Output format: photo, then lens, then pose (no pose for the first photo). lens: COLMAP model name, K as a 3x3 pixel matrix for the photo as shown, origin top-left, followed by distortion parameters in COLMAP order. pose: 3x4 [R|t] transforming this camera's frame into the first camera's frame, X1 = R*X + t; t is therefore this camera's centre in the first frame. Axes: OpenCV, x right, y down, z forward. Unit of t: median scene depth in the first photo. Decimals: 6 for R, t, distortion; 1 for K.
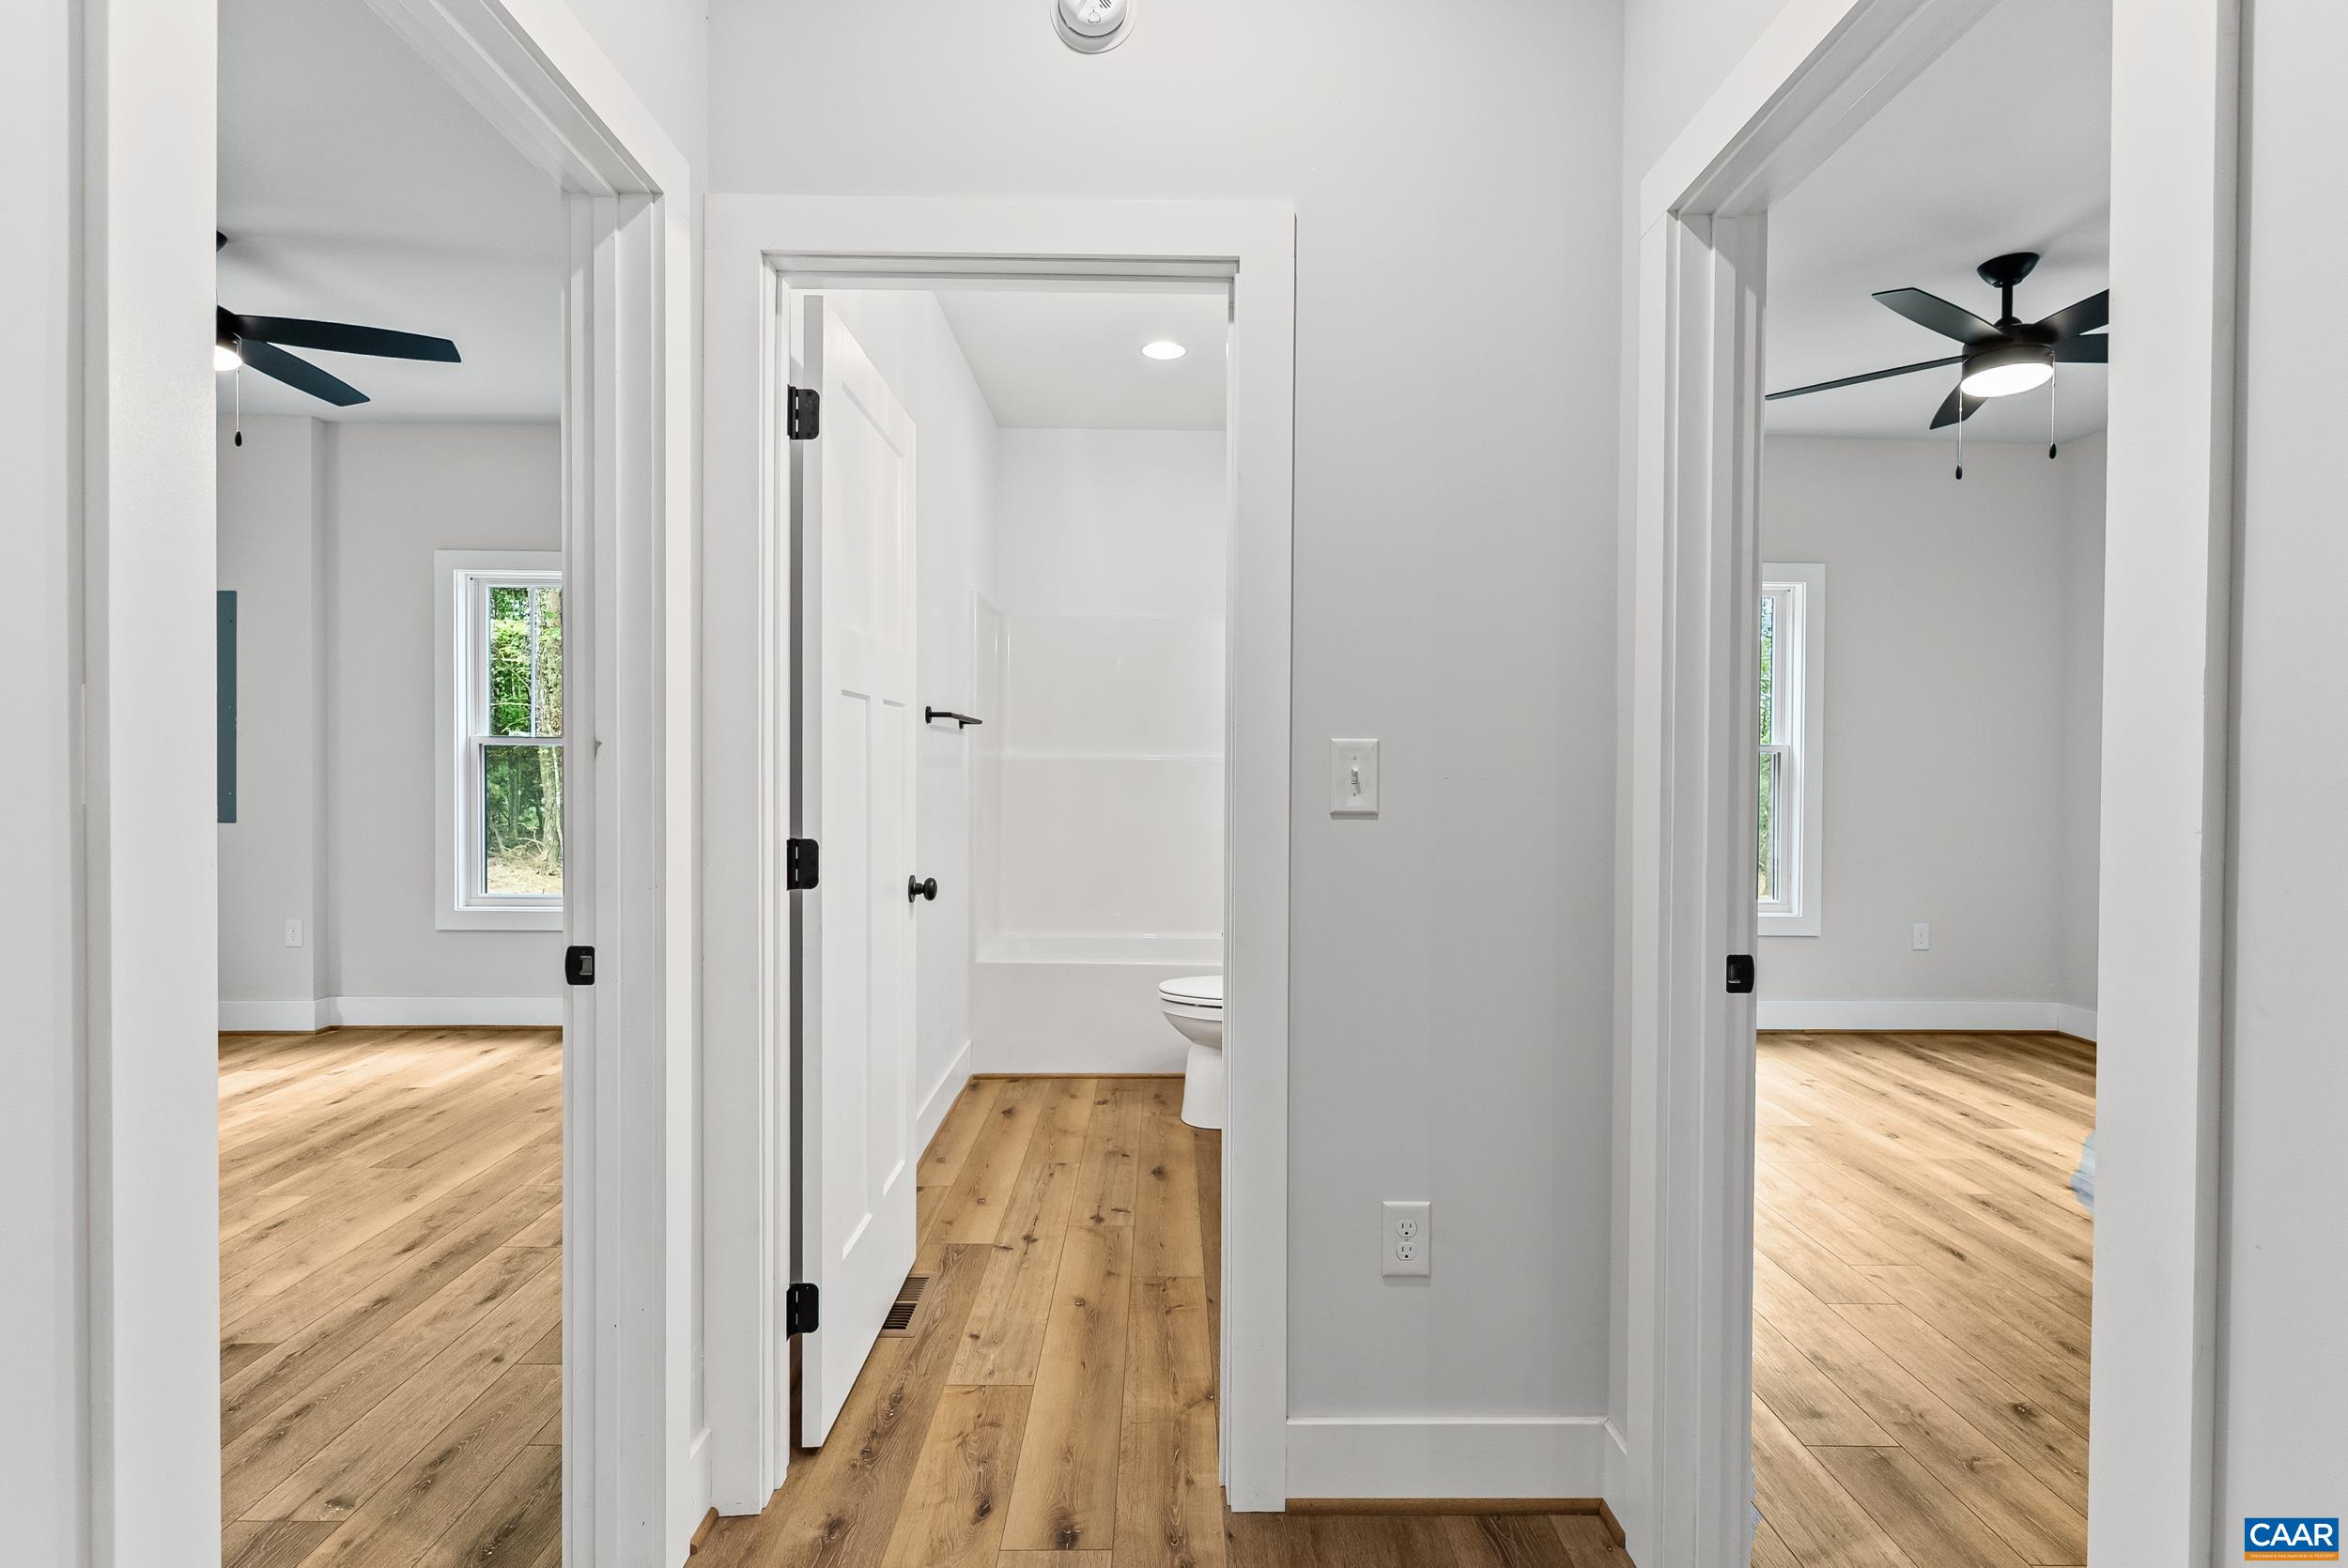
lens RADIAL K [[1139.6, 0, 1154.2], [0, 1139.6, 768.7], [0, 0, 1]] dist [0.004582, -0.001125]
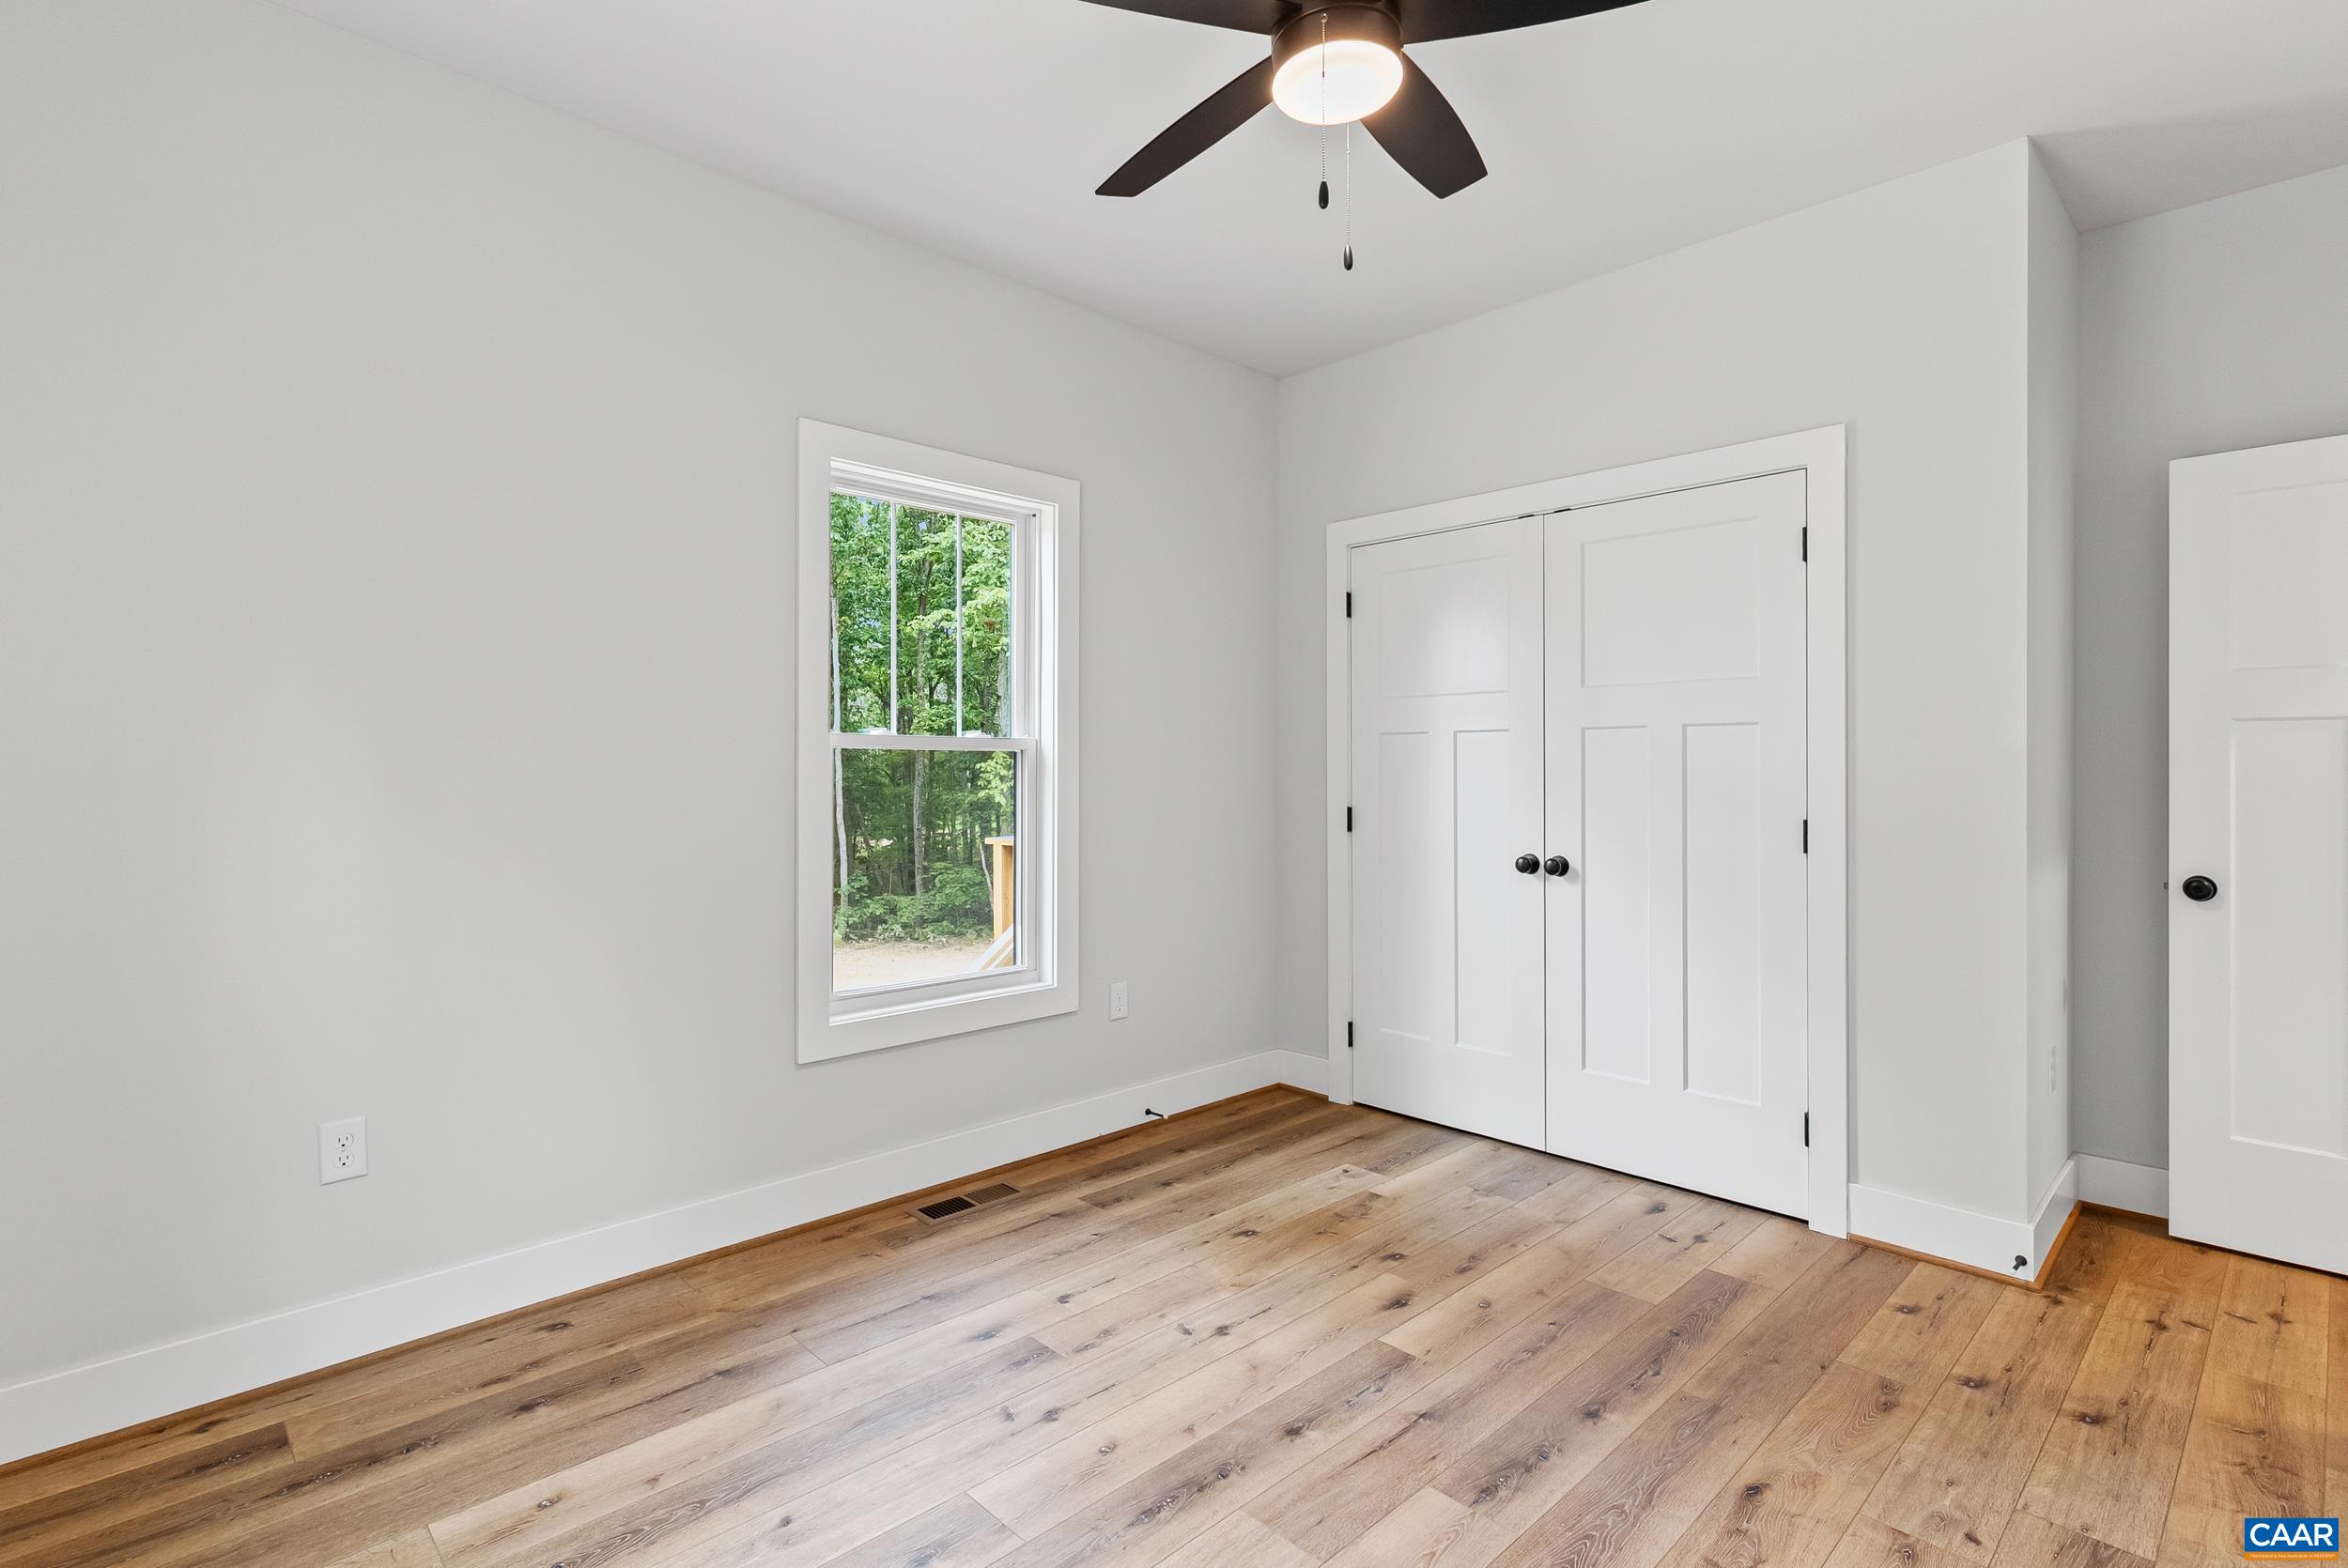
lens RADIAL K [[1139.6, 0, 1160.2], [0, 1139.6, 764.9], [0, 0, 1]] dist [0.004582, -0.001125]
pose [[-0.695422, -0.008355, 0.718553, 0.375286], [-0.003222, 0.999959, 0.008509, -0.005702], [-0.718595, 0.003602, -0.695420, 1.385413]]
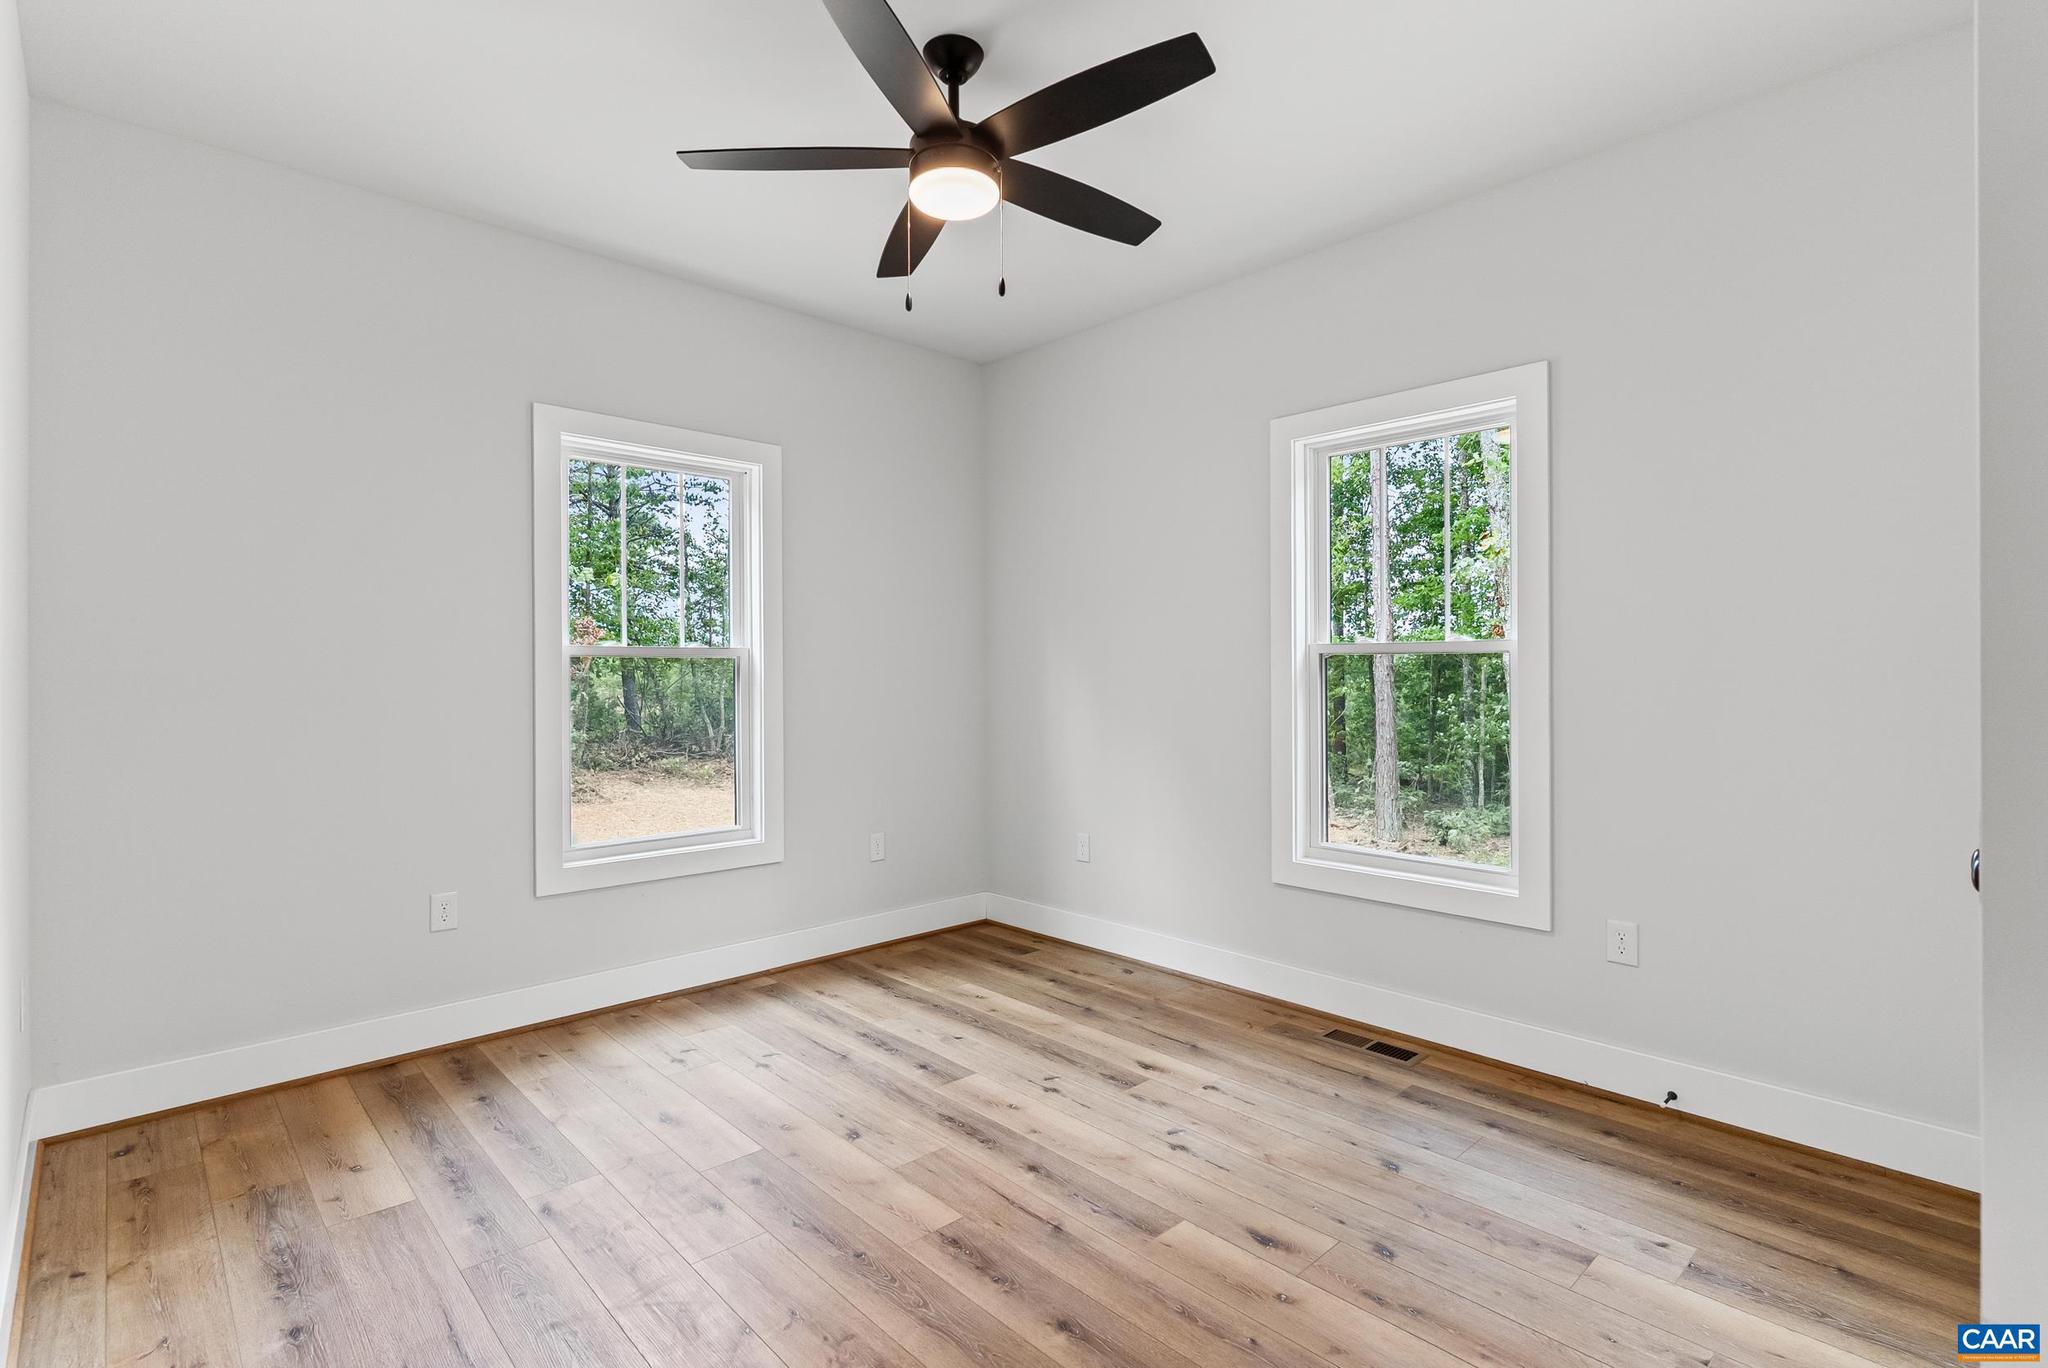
lens RADIAL K [[994.2, 0, 1026.7], [0, 994.2, 672.2], [0, 0, 1]] dist [0.004582, -0.001125]
pose [[0.735285, -0.014113, 0.677611, 0.284544], [0.016469, 0.999860, 0.002953, -0.001510], [-0.677558, 0.008988, 0.735415, 0.426767]]
